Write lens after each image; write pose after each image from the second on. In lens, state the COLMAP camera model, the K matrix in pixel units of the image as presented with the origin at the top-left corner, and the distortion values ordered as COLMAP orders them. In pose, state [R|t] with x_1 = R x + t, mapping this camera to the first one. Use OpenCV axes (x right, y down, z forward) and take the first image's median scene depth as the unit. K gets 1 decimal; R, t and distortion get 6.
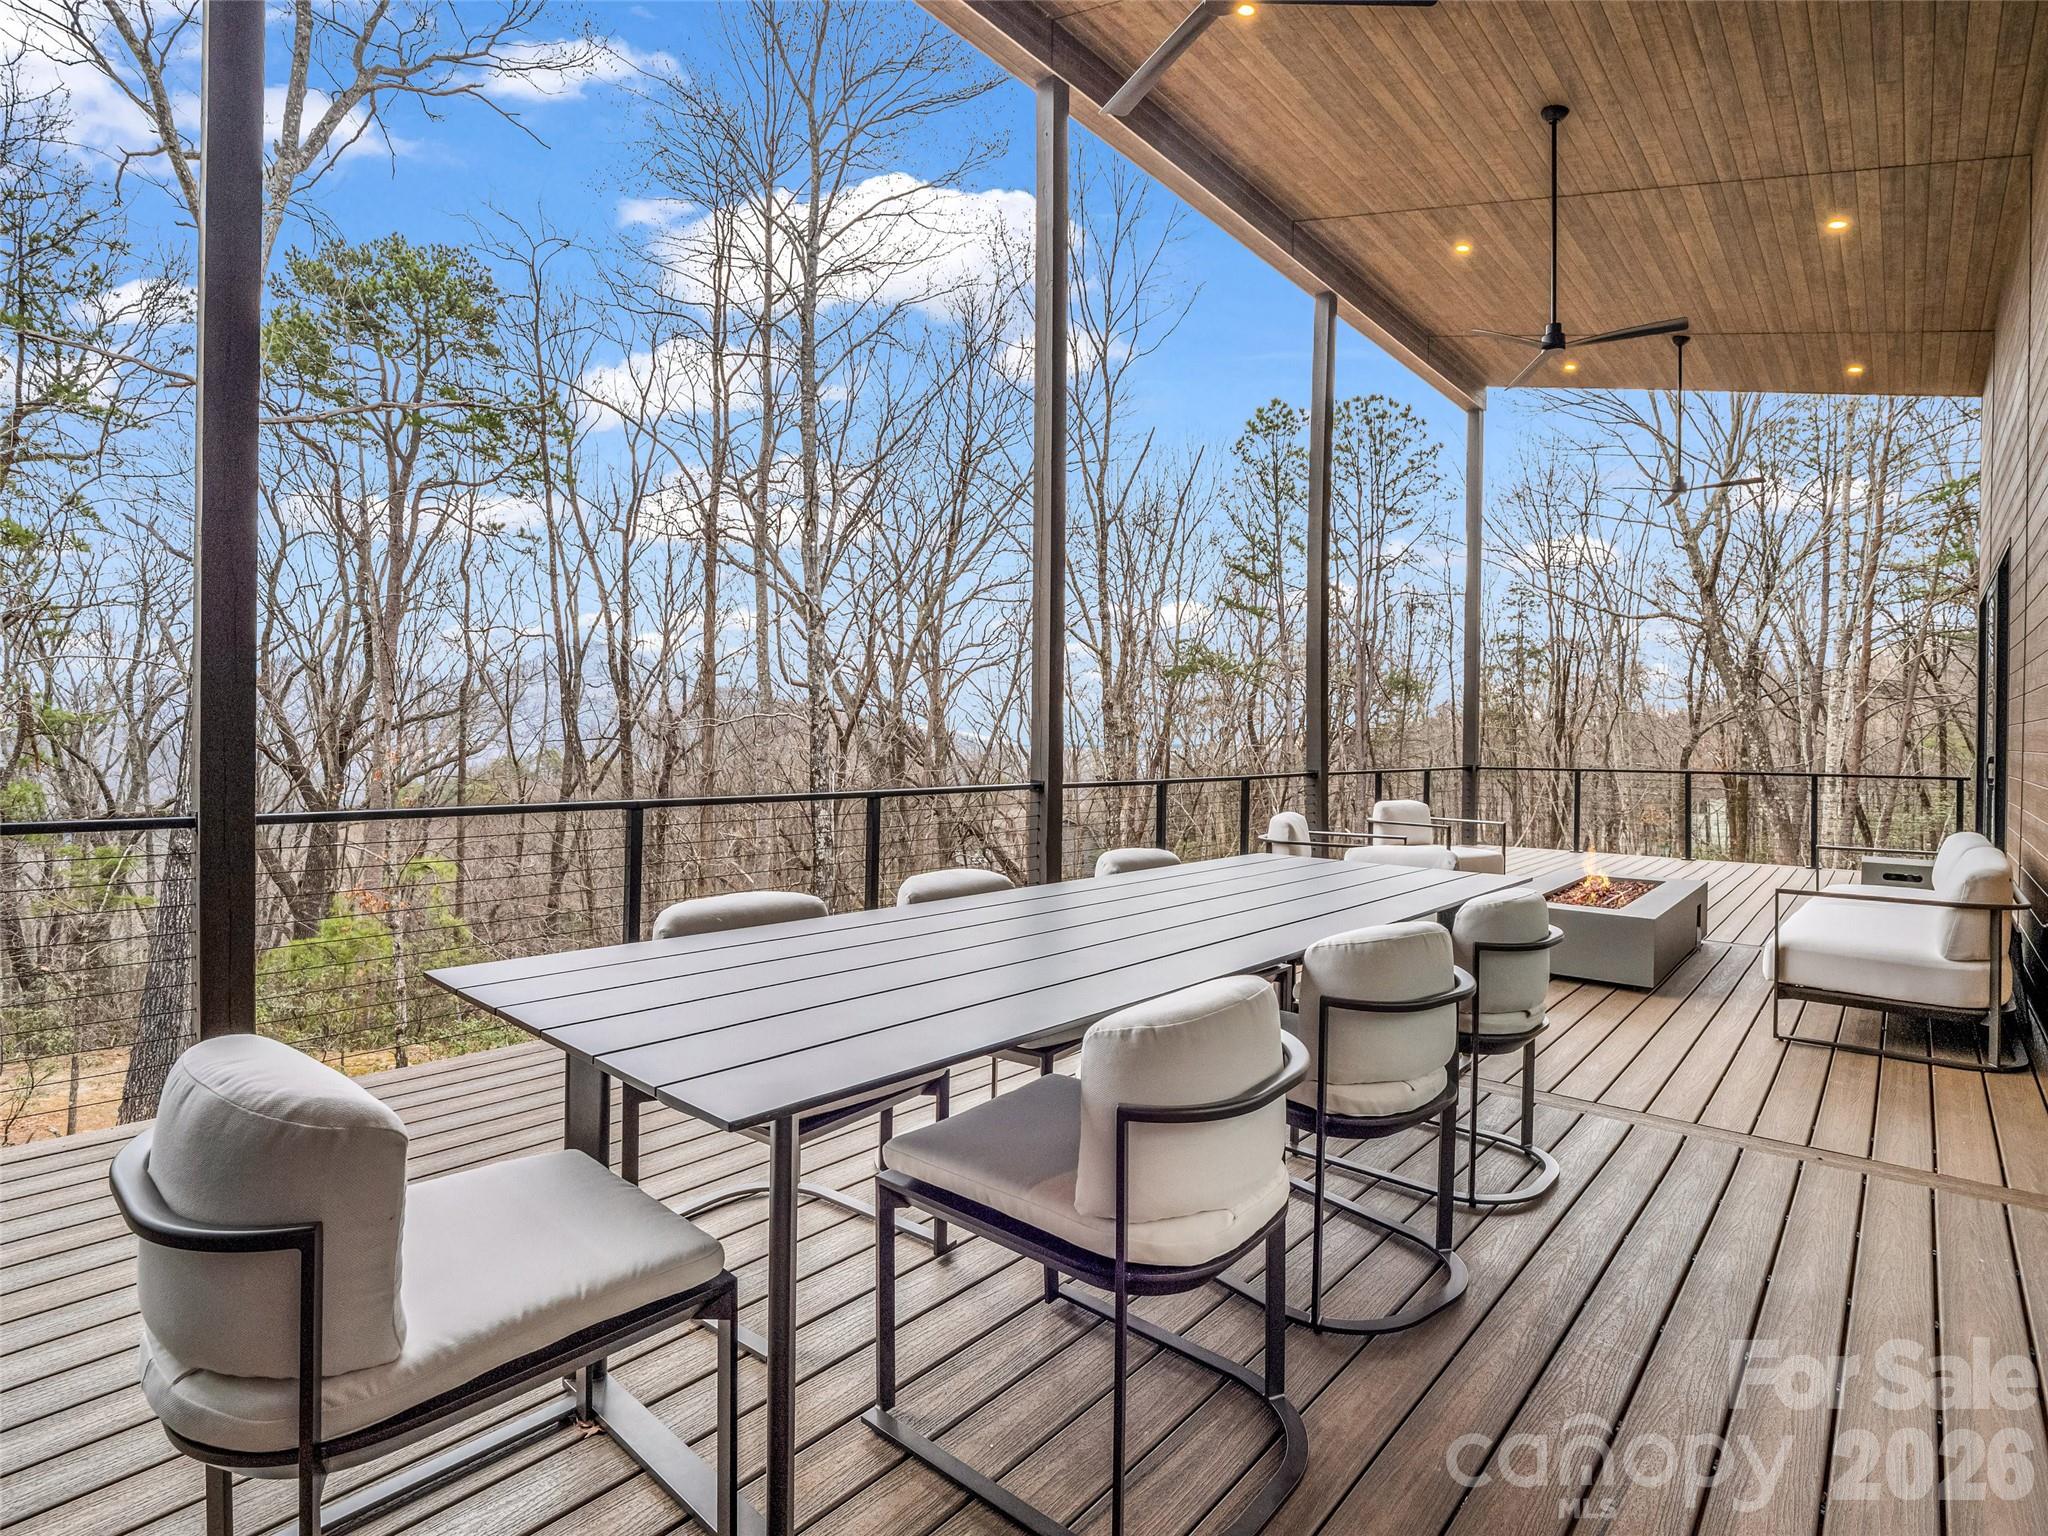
lens RADIAL K [[1008.0, 0, 1024.0], [0, 1008.0, 768.0], [0, 0, 1]] dist [-0.016653, 0.000585]
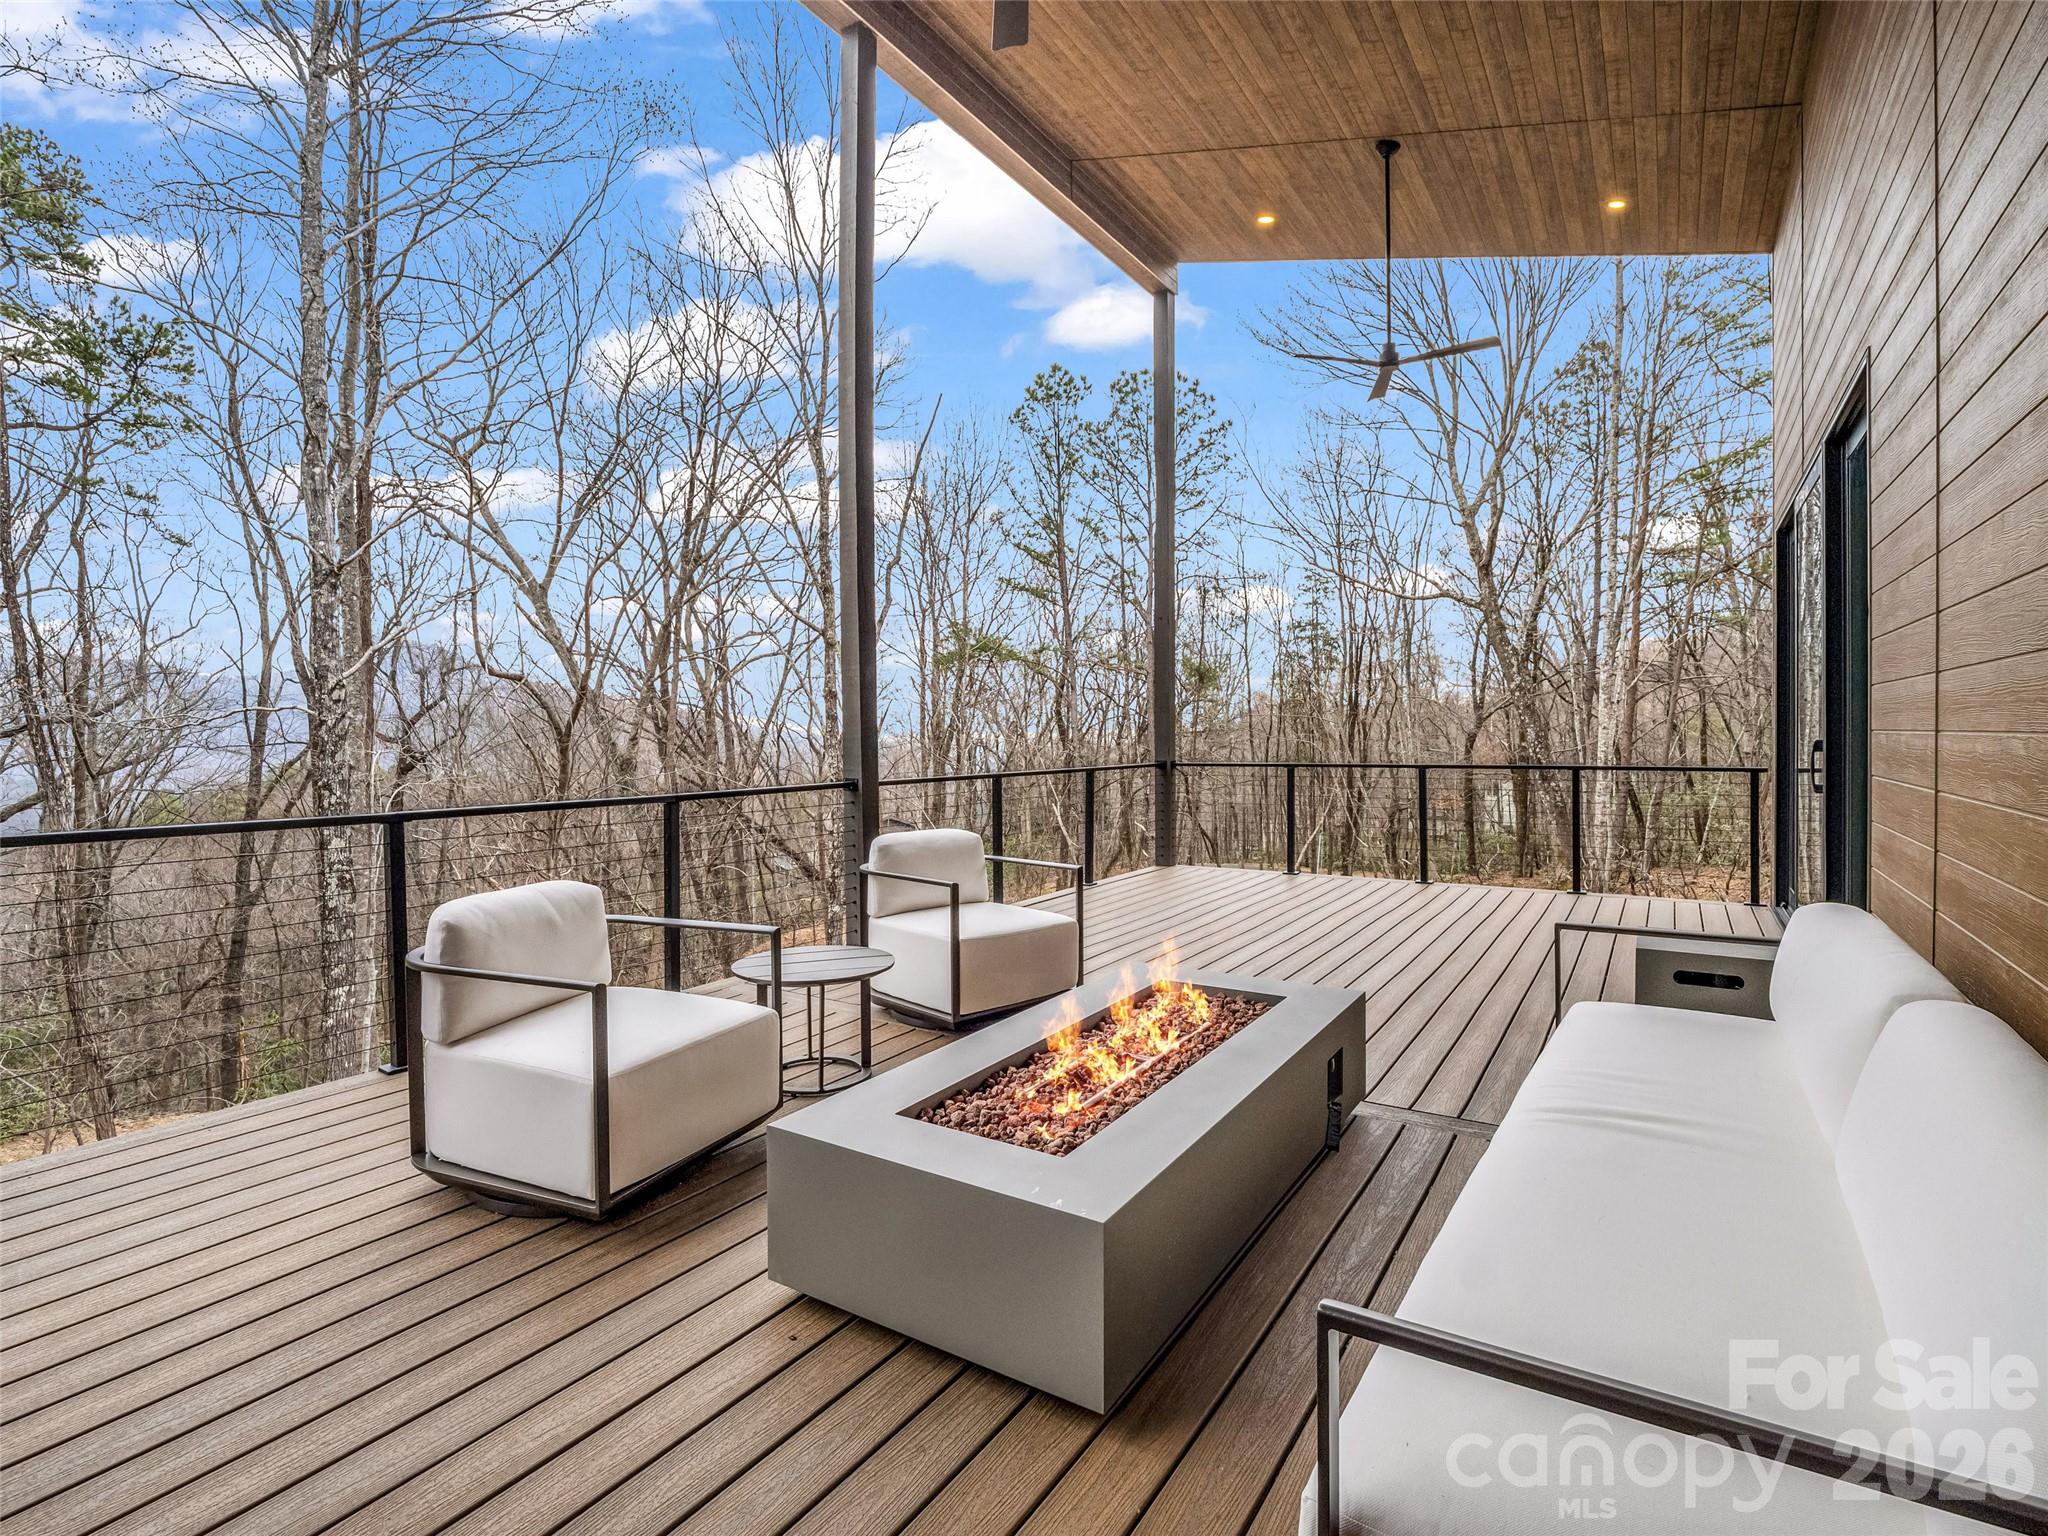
lens RADIAL K [[1008.0, 0, 1024.0], [0, 1008.0, 768.0], [0, 0, 1]] dist [0.001191, -0.011180]
pose [[0.987764, -0.021060, 0.154529, 0.079205], [0.020292, 0.999773, 0.006548, -0.001752], [-0.154632, -0.003332, 0.987966, 0.094393]]
